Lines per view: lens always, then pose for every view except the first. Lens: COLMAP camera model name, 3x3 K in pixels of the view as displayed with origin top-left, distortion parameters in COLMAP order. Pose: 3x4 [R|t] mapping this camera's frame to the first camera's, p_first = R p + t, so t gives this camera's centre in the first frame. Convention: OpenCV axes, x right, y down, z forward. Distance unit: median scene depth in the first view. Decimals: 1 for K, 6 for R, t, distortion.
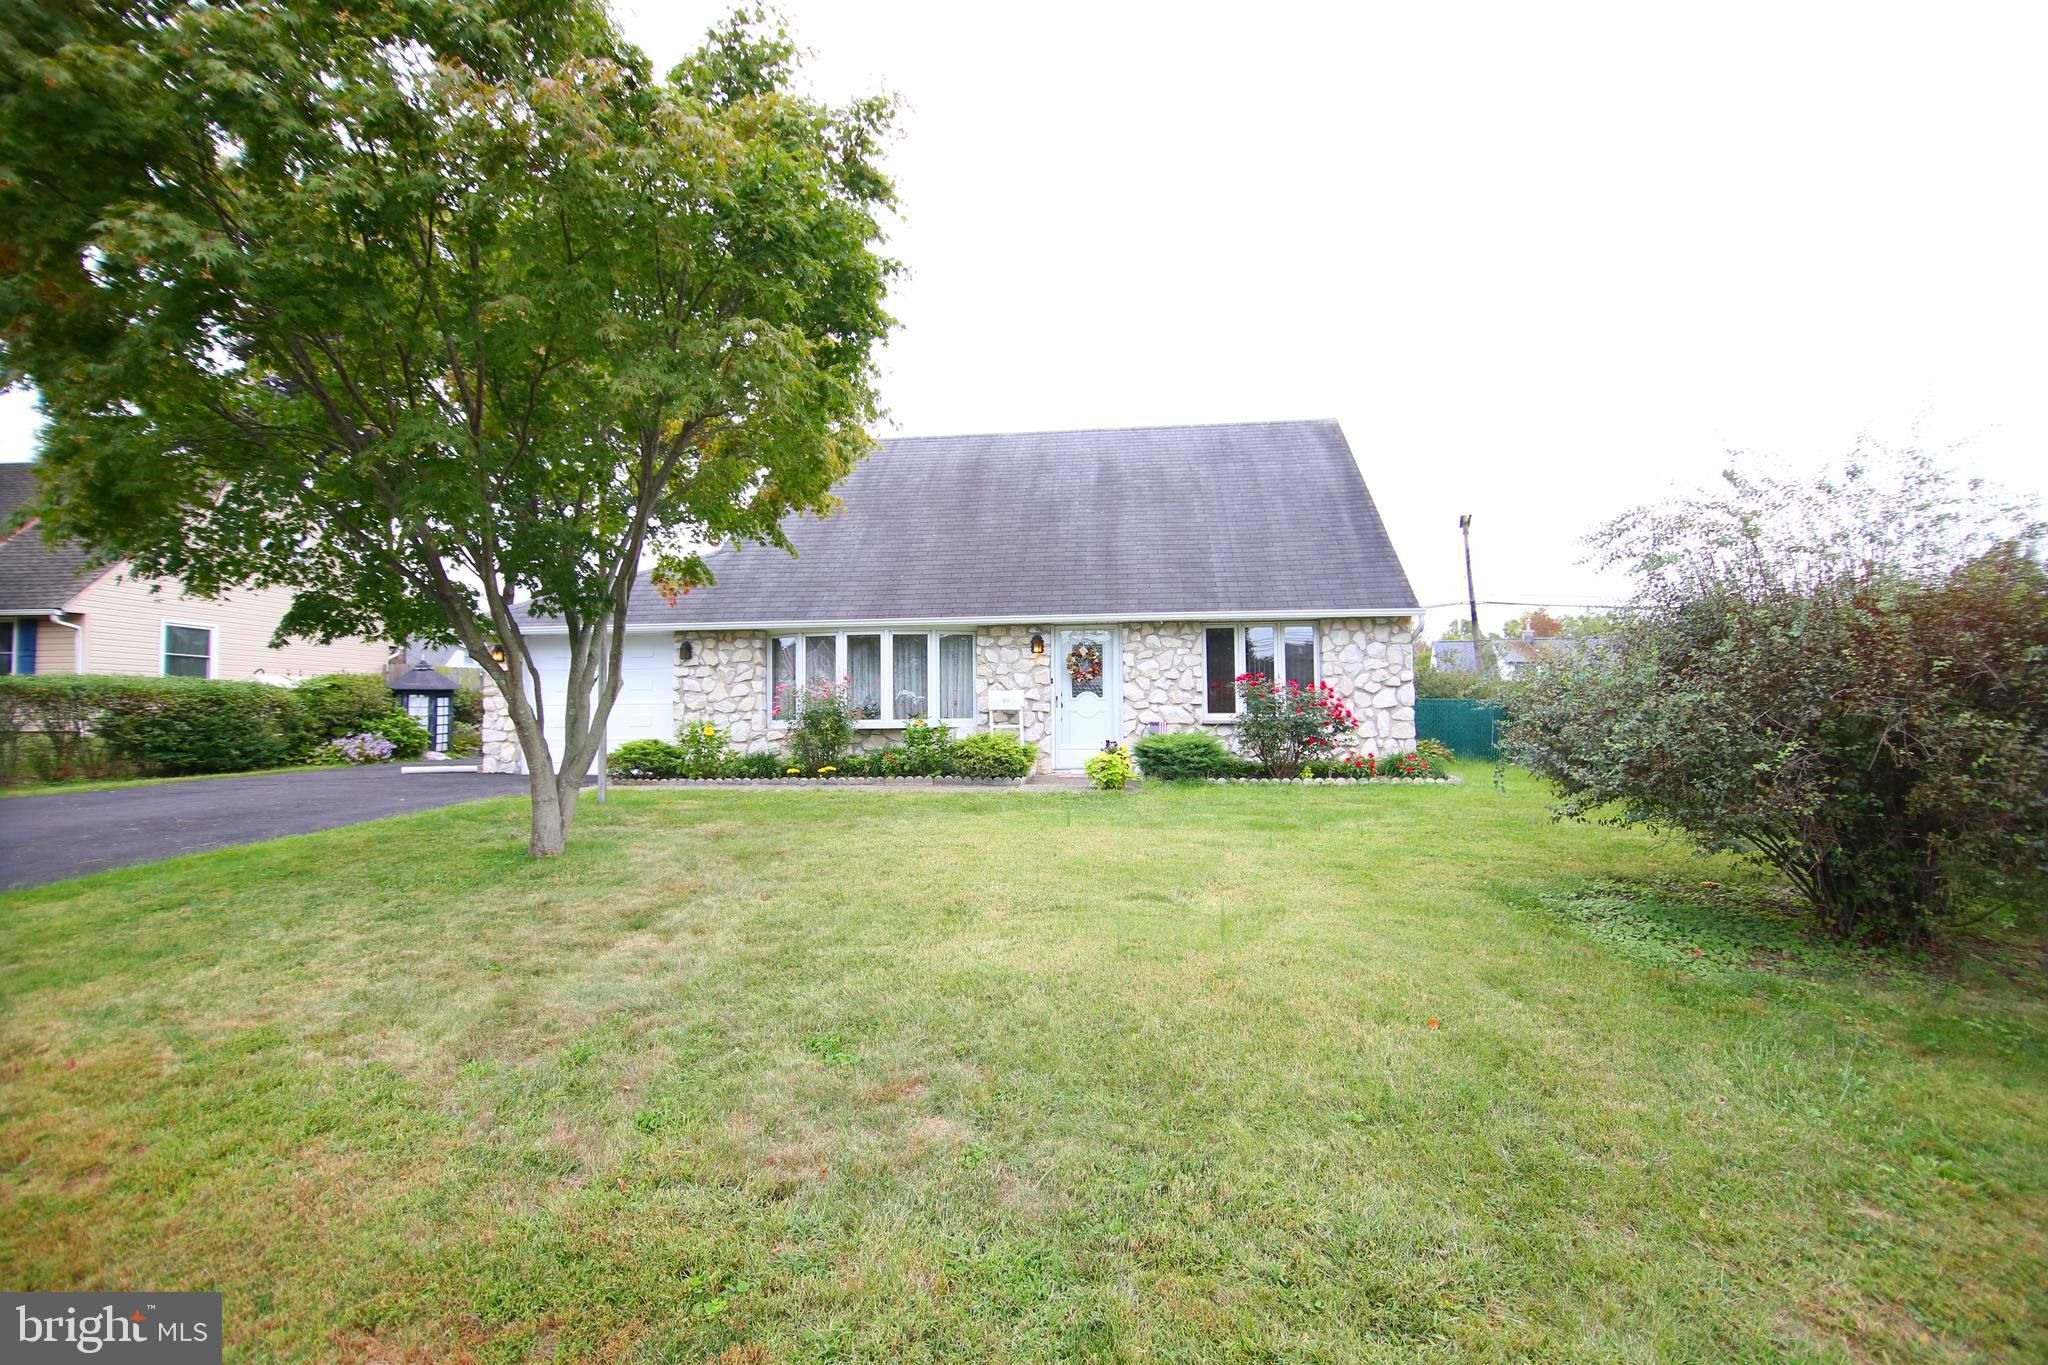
lens RADIAL K [[915.3, 0, 1022.4], [0, 915.3, 683.6], [0, 0, 1]] dist [-0.004197, -0.008305]
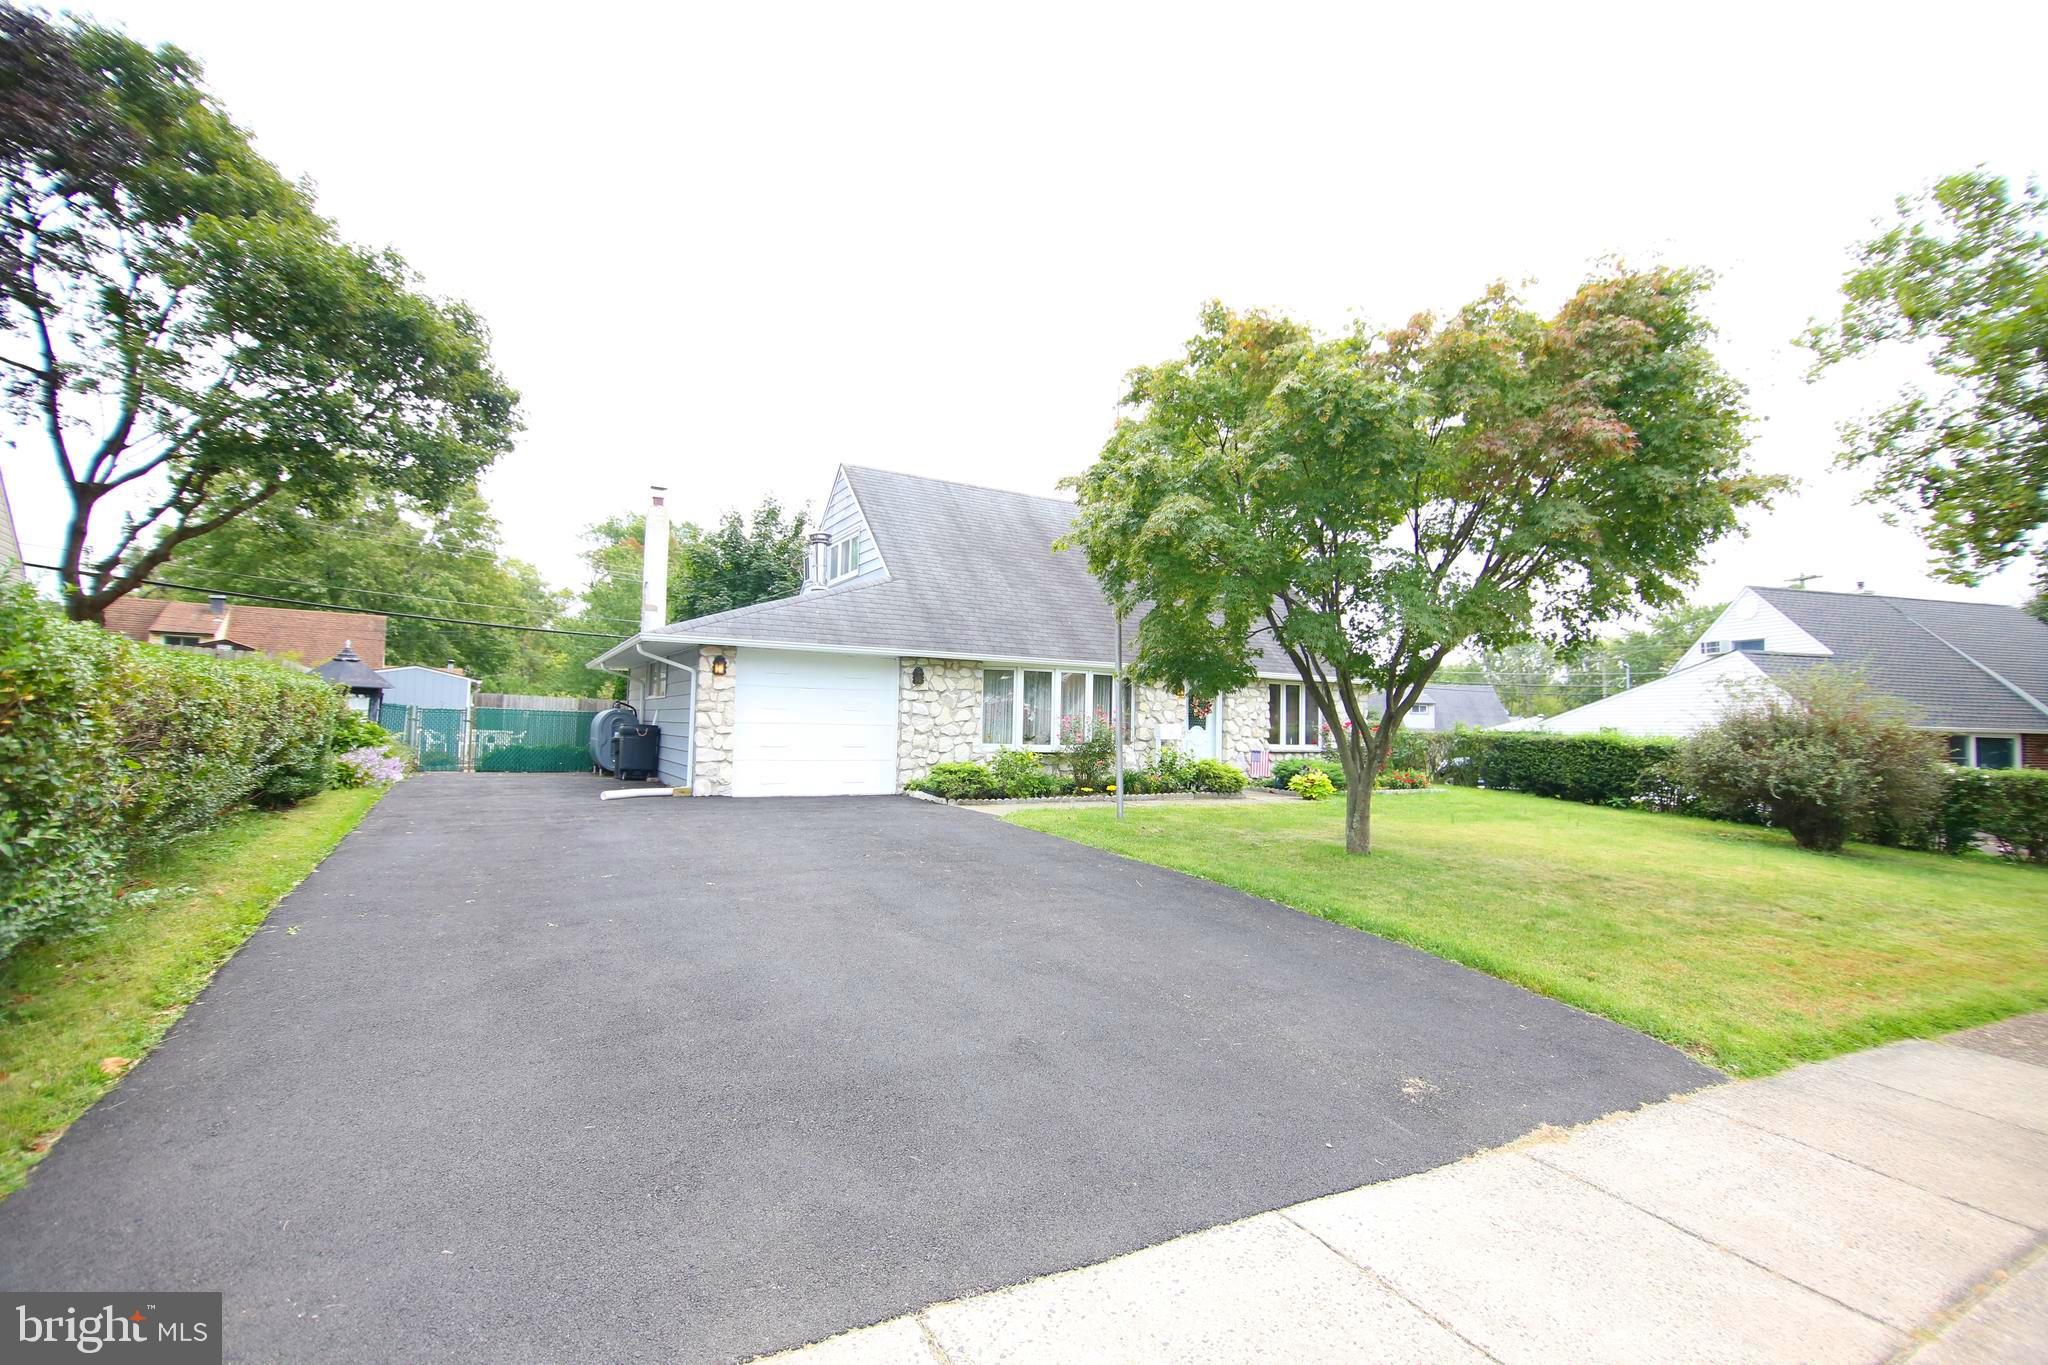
lens RADIAL K [[915.3, 0, 1023.3], [0, 915.3, 675.3], [0, 0, 1]] dist [-0.004197, -0.008305]
pose [[0.798974, 0.060008, 0.598365, -0.934077], [-0.045073, 0.998186, -0.039920, -0.000129], [-0.599675, 0.004925, 0.800229, 0.091449]]
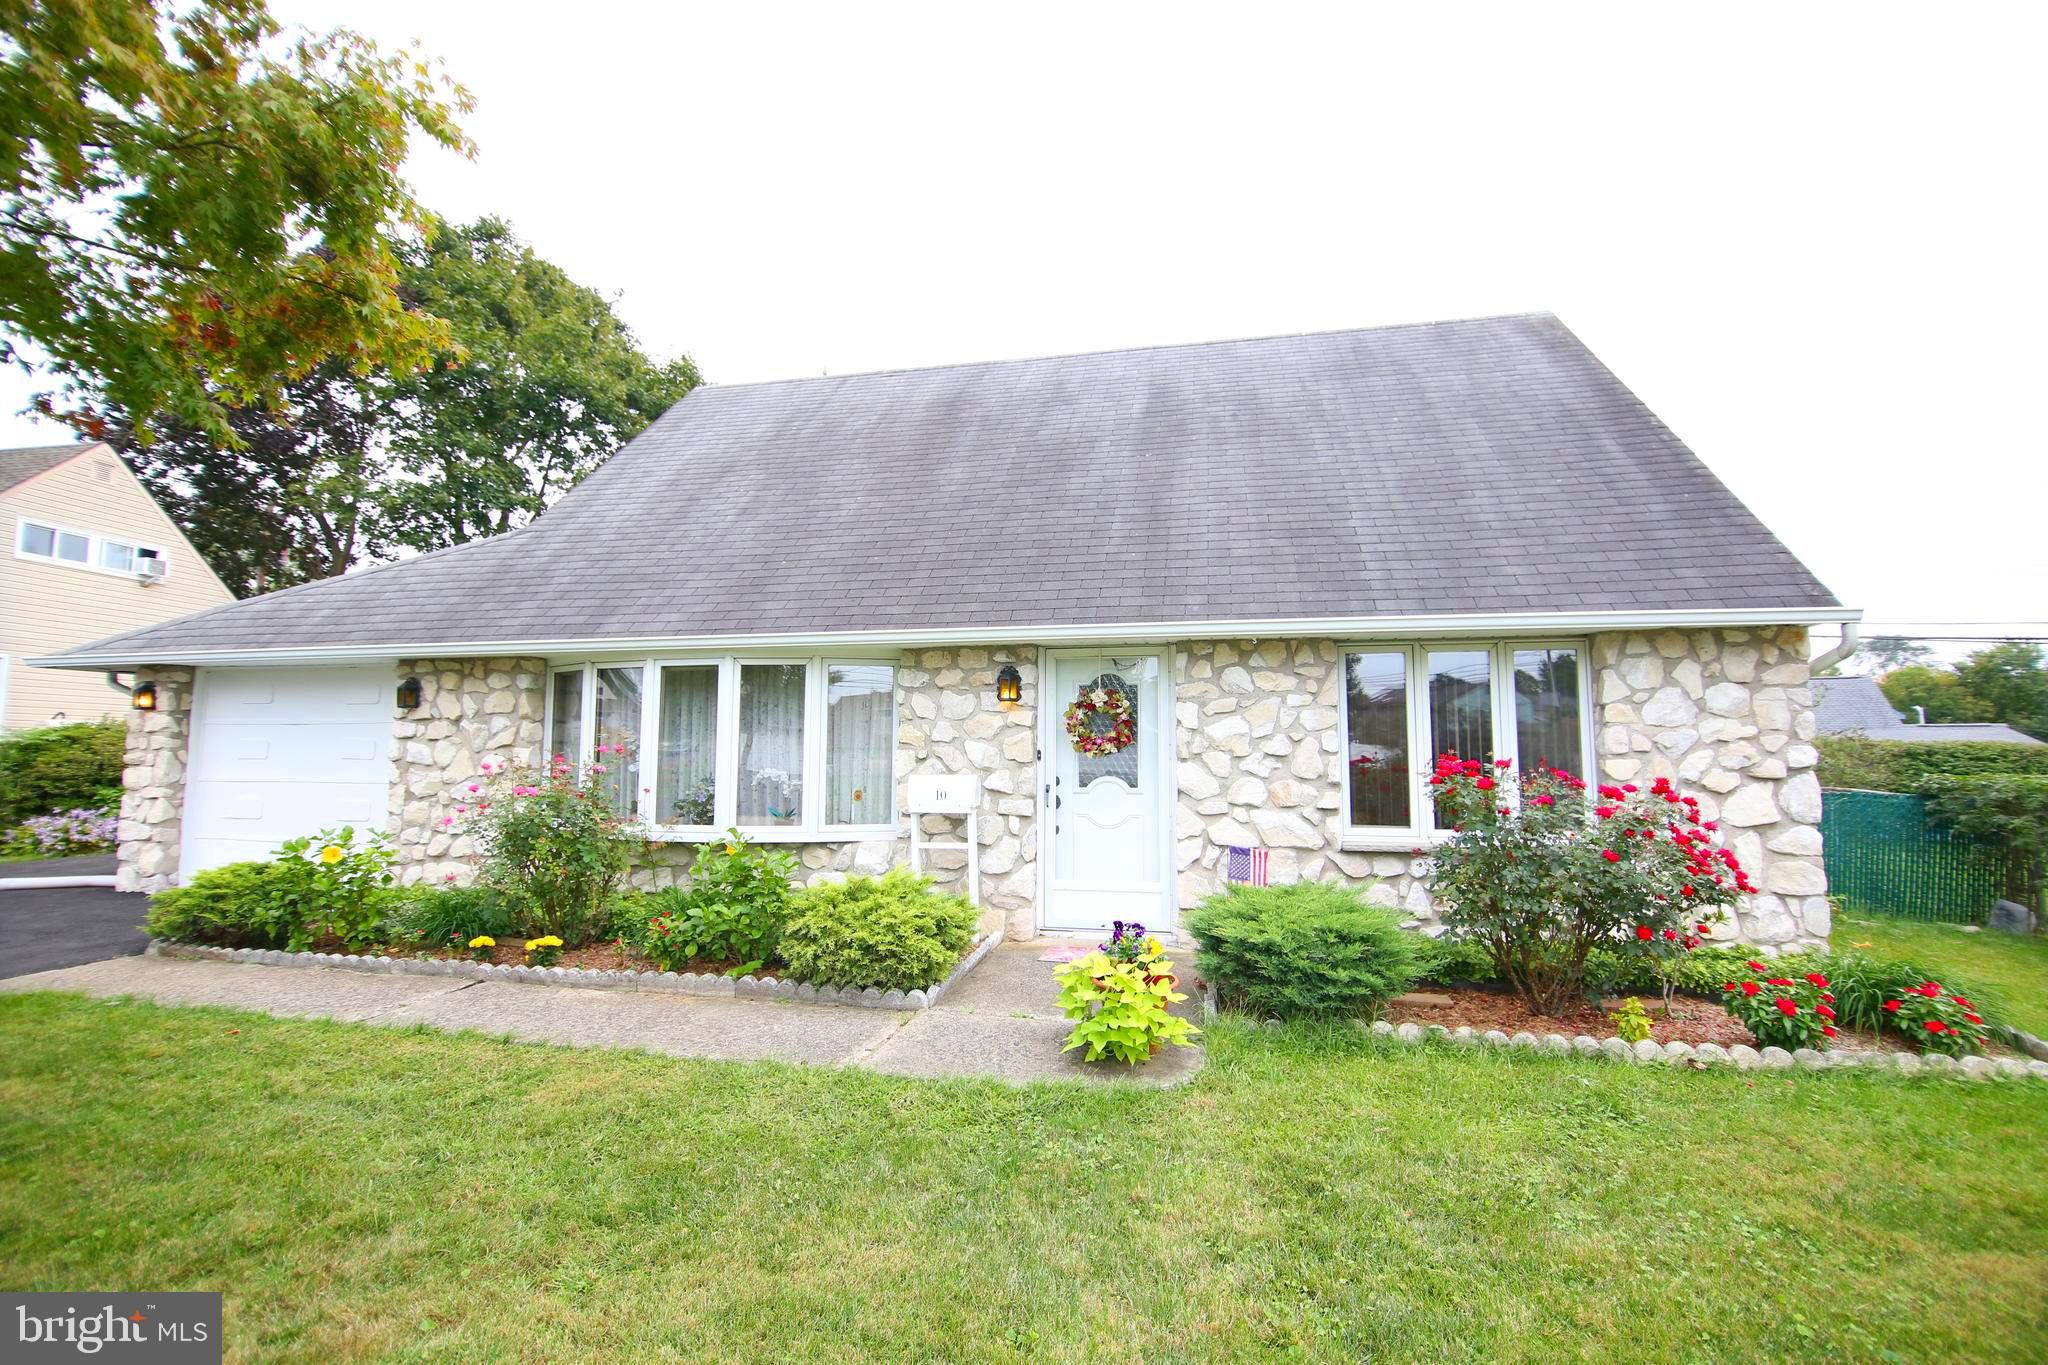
lens RADIAL K [[915.3, 0, 1024.4], [0, 915.3, 680.8], [0, 0, 1]] dist [-0.004197, -0.008305]
pose [[0.995120, 0.003675, -0.098604, 0.075404], [-0.008387, 0.998840, -0.047415, -0.020453], [0.098315, 0.048011, 0.993997, 0.485231]]
